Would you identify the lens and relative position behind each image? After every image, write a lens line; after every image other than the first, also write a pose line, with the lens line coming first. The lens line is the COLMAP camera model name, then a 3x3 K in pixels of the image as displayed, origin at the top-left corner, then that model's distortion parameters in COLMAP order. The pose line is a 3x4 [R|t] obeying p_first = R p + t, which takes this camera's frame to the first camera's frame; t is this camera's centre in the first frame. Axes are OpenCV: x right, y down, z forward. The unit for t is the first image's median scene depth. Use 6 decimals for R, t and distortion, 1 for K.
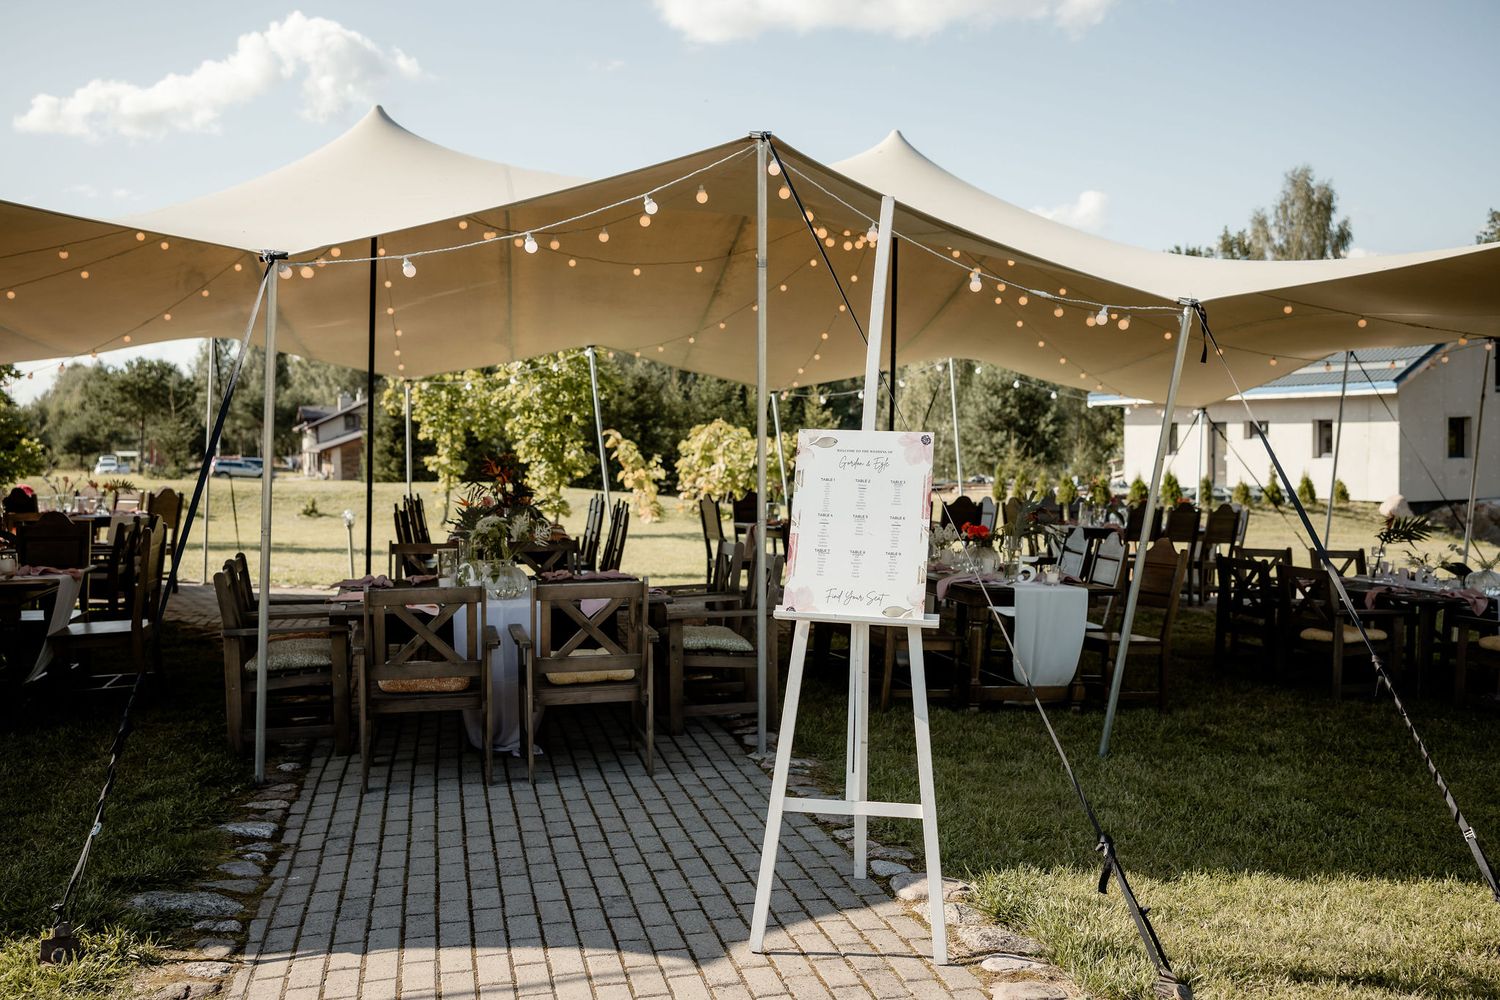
lens RADIAL K [[1282.5, 0, 750.0], [0, 1282.5, 500.0], [0, 0, 1]] dist [-0.001008, -0.000959]
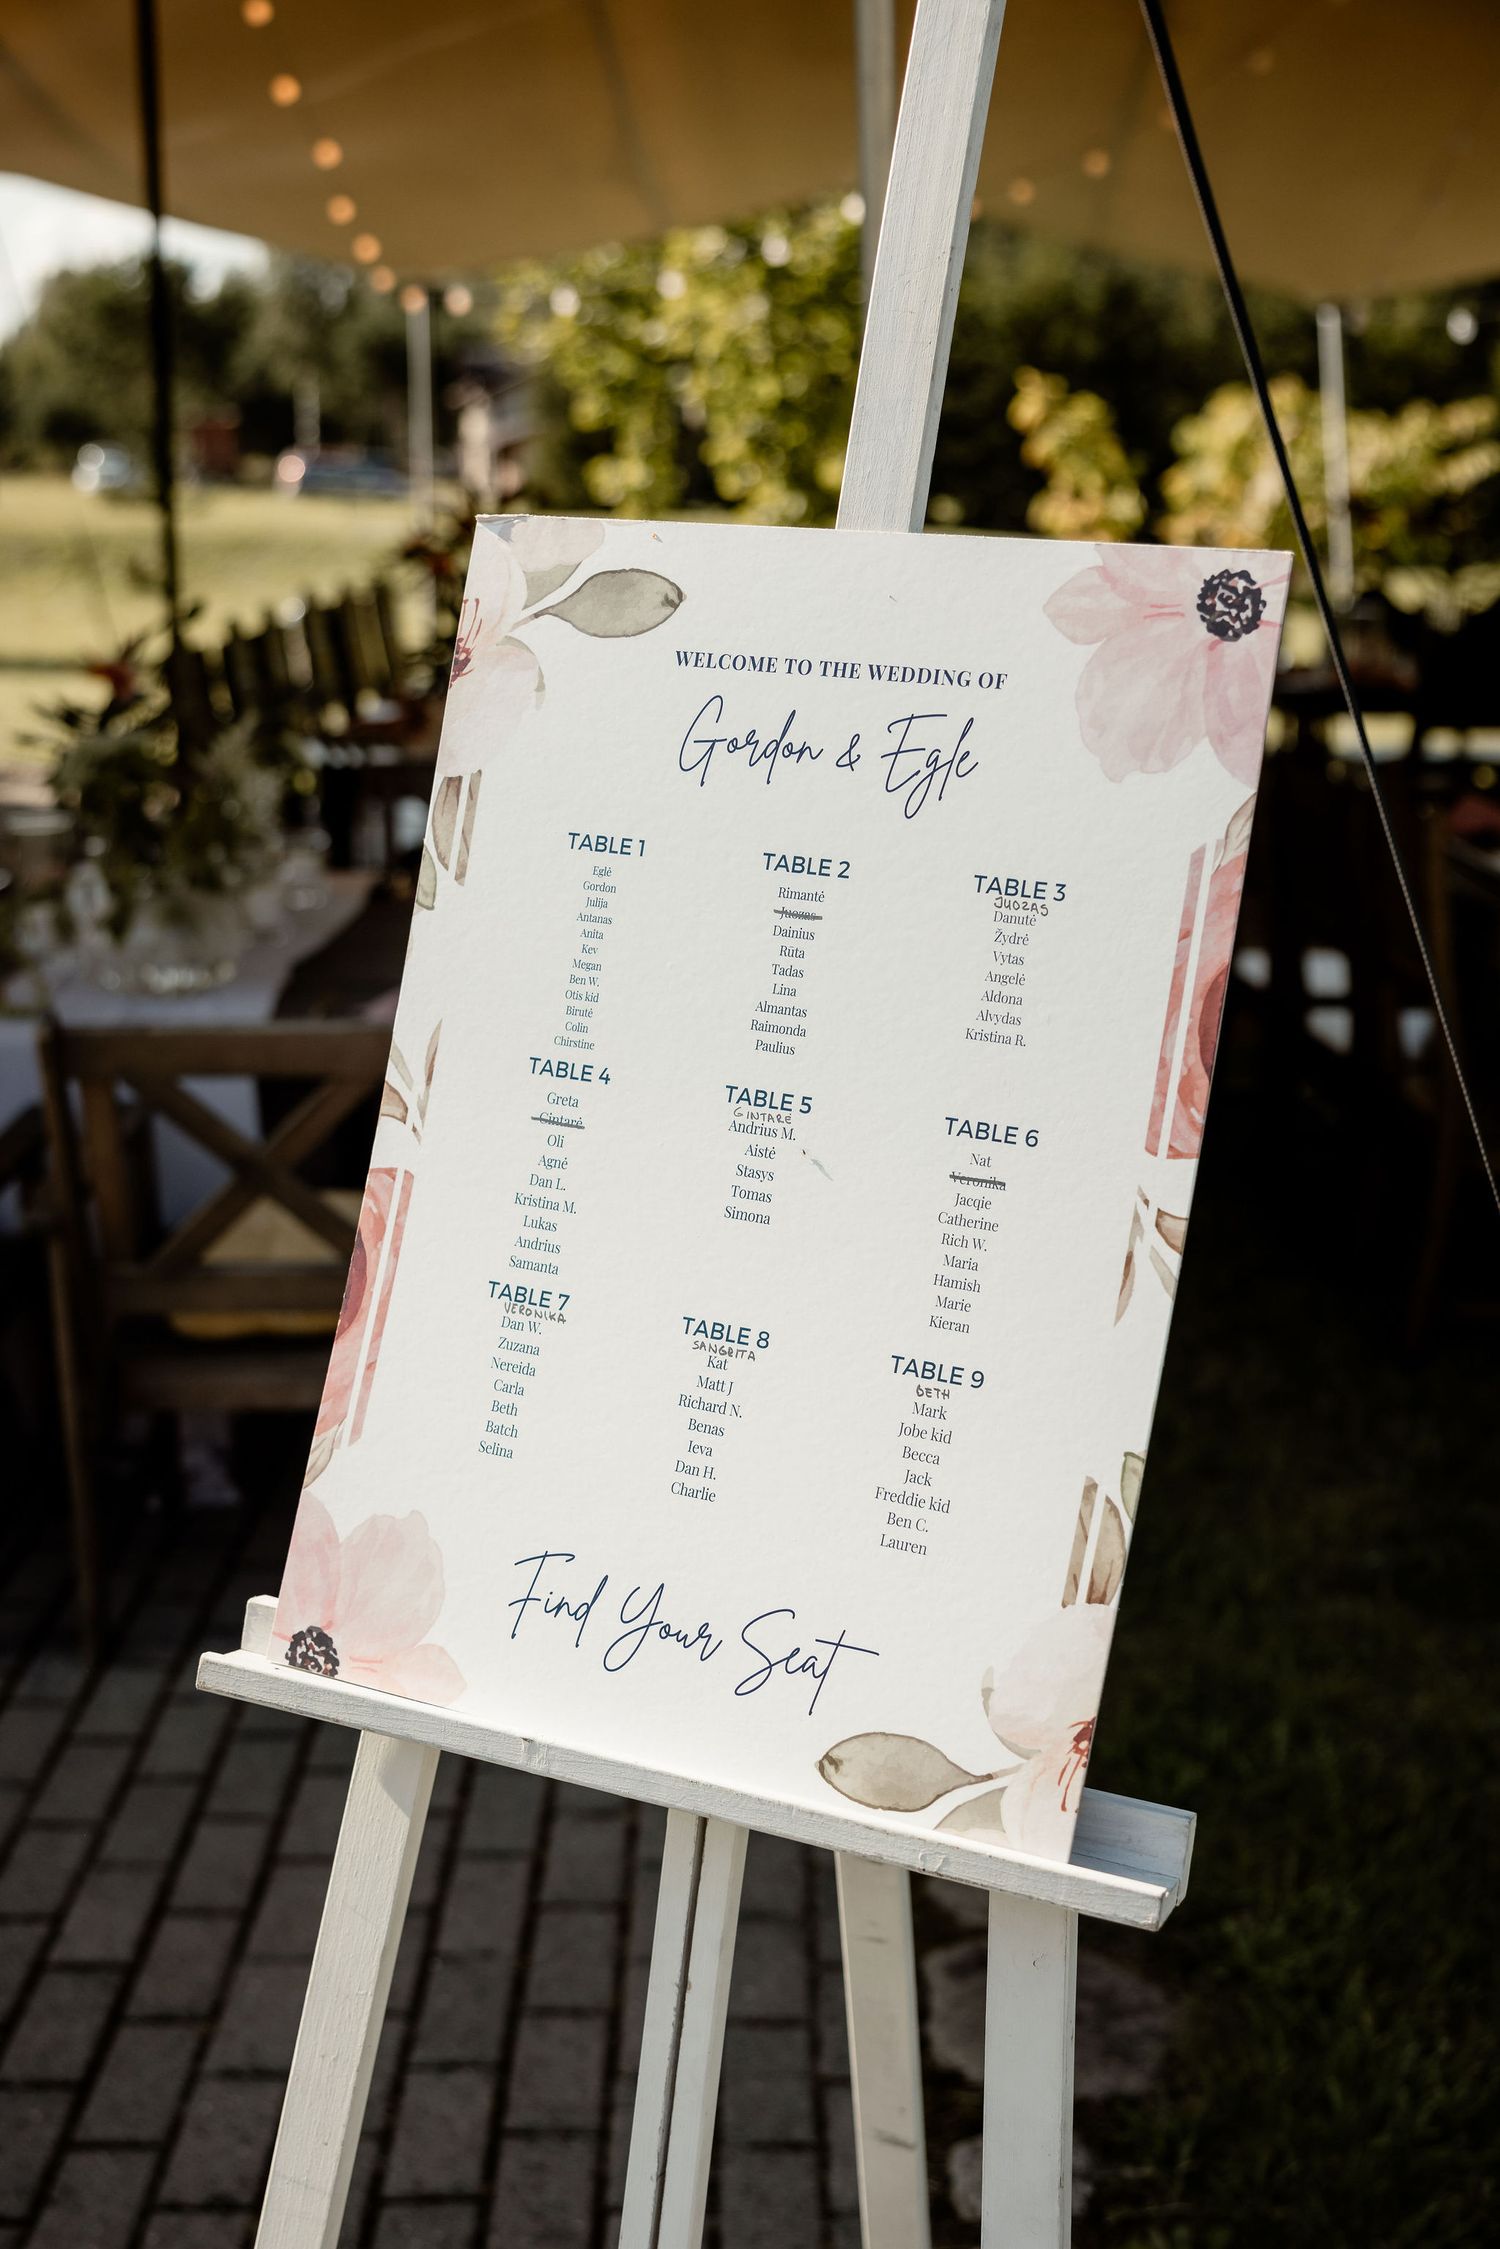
lens RADIAL K [[2517.0, 0, 750.0], [0, 2517.0, 1124.5], [0, 0, 1]] dist [-0.001589, 0.002632]
pose [[0.970691, 0.062896, -0.231955, 0.154833], [-0.009107, 0.974081, 0.226017, -0.053579], [0.240159, -0.217281, 0.946104, 0.703565]]
